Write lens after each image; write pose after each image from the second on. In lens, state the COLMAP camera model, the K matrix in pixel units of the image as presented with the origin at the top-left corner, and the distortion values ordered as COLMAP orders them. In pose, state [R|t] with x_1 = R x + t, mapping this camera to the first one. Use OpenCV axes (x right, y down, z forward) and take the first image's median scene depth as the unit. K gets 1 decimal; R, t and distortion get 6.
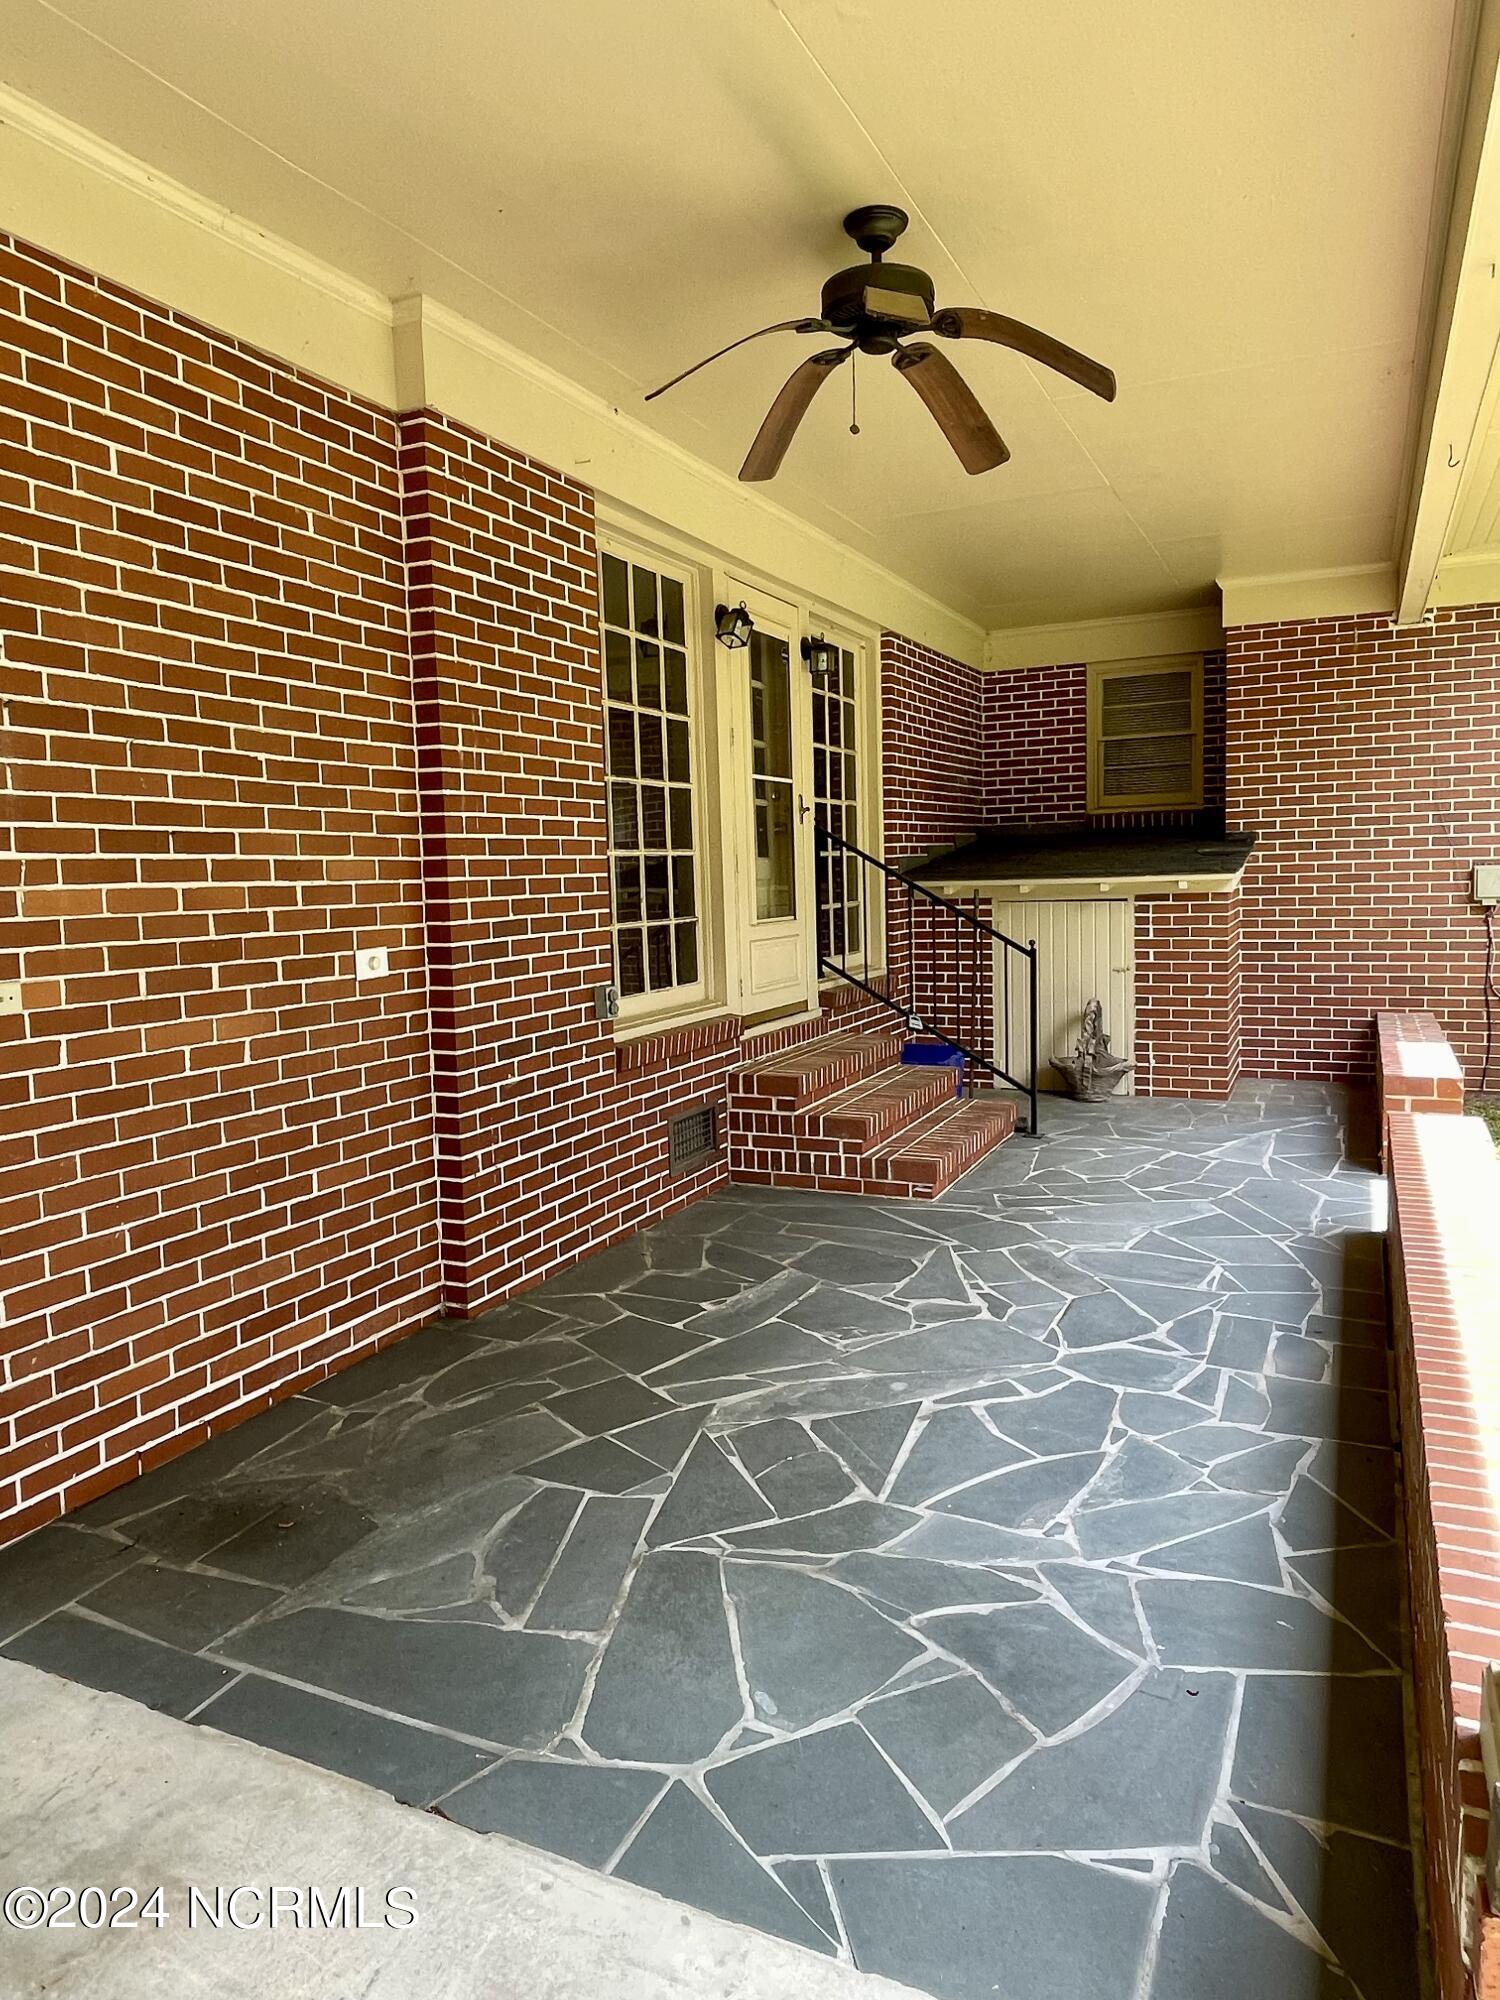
lens RADIAL K [[1286.1, 0, 748.1], [0, 1286.1, 993.8], [0, 0, 1]] dist [-0.006199, -0.001281]
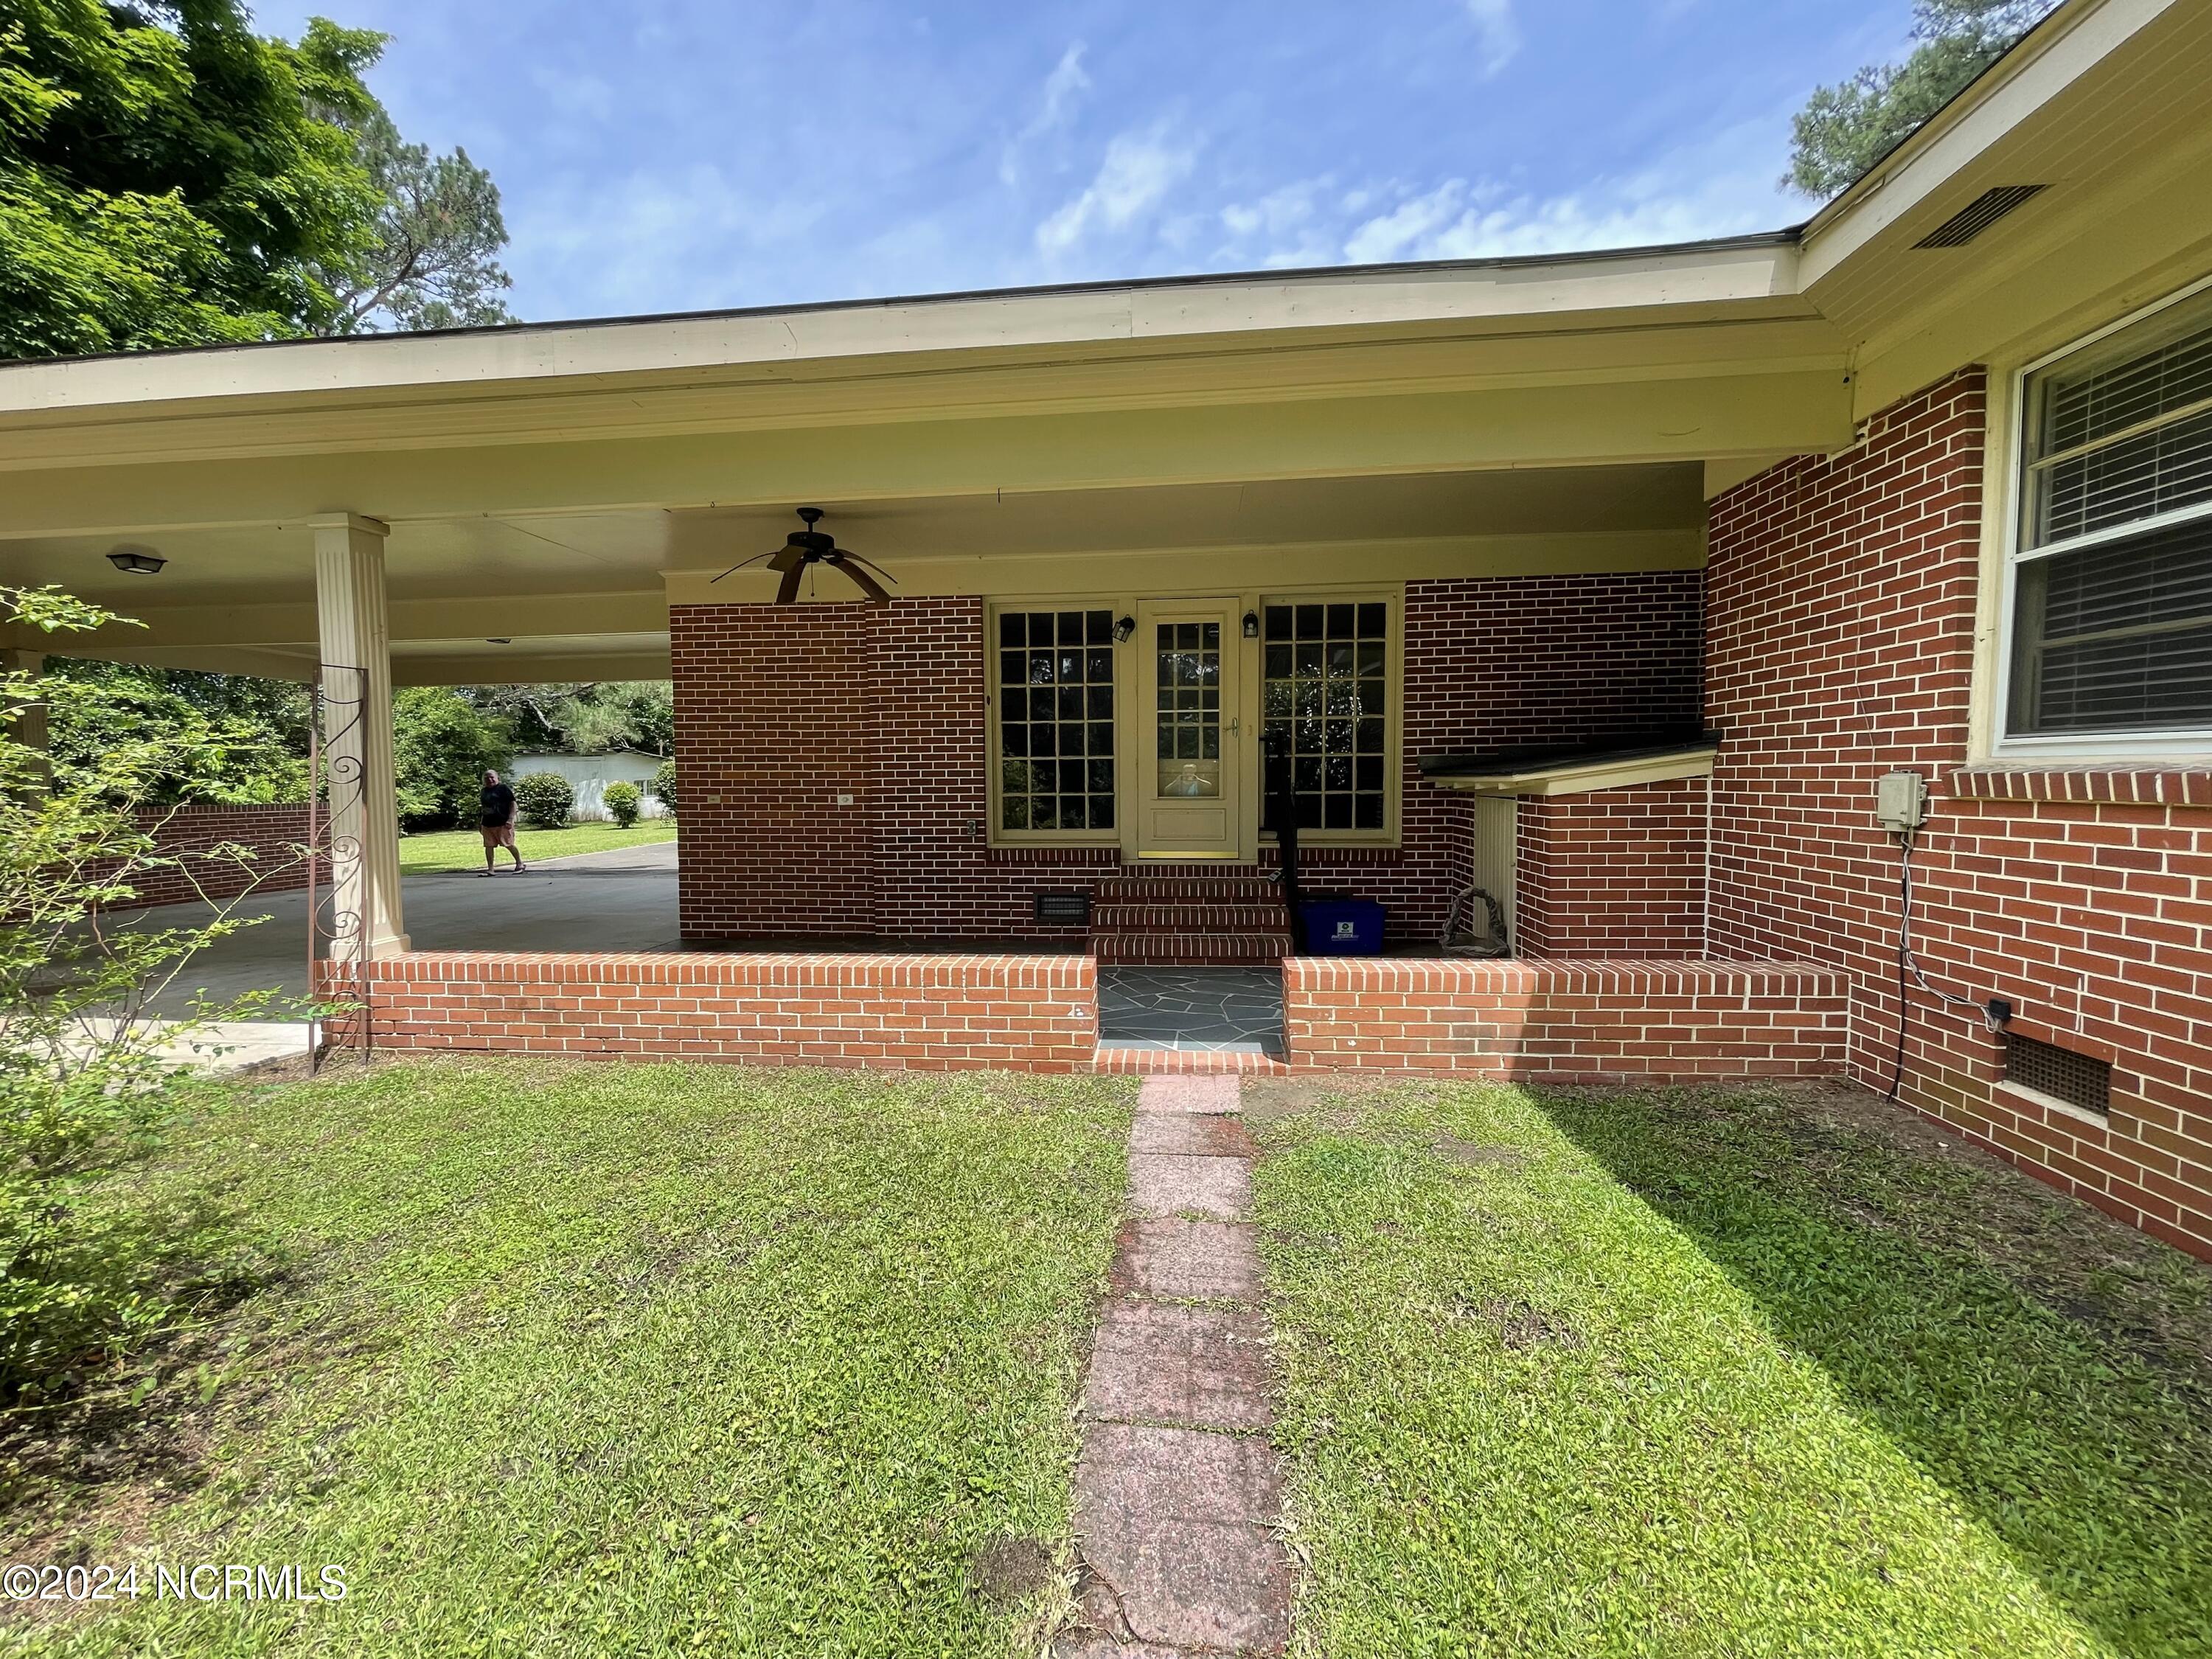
lens RADIAL K [[890.5, 0, 1100.9], [0, 890.5, 834.6], [0, 0, 1]] dist [0.000837, 0.000005]
pose [[0.336480, 0.086229, -0.937734, 1.727098], [-0.088759, 0.994270, 0.059579, -0.113130], [0.937498, 0.063186, 0.342206, 0.851739]]
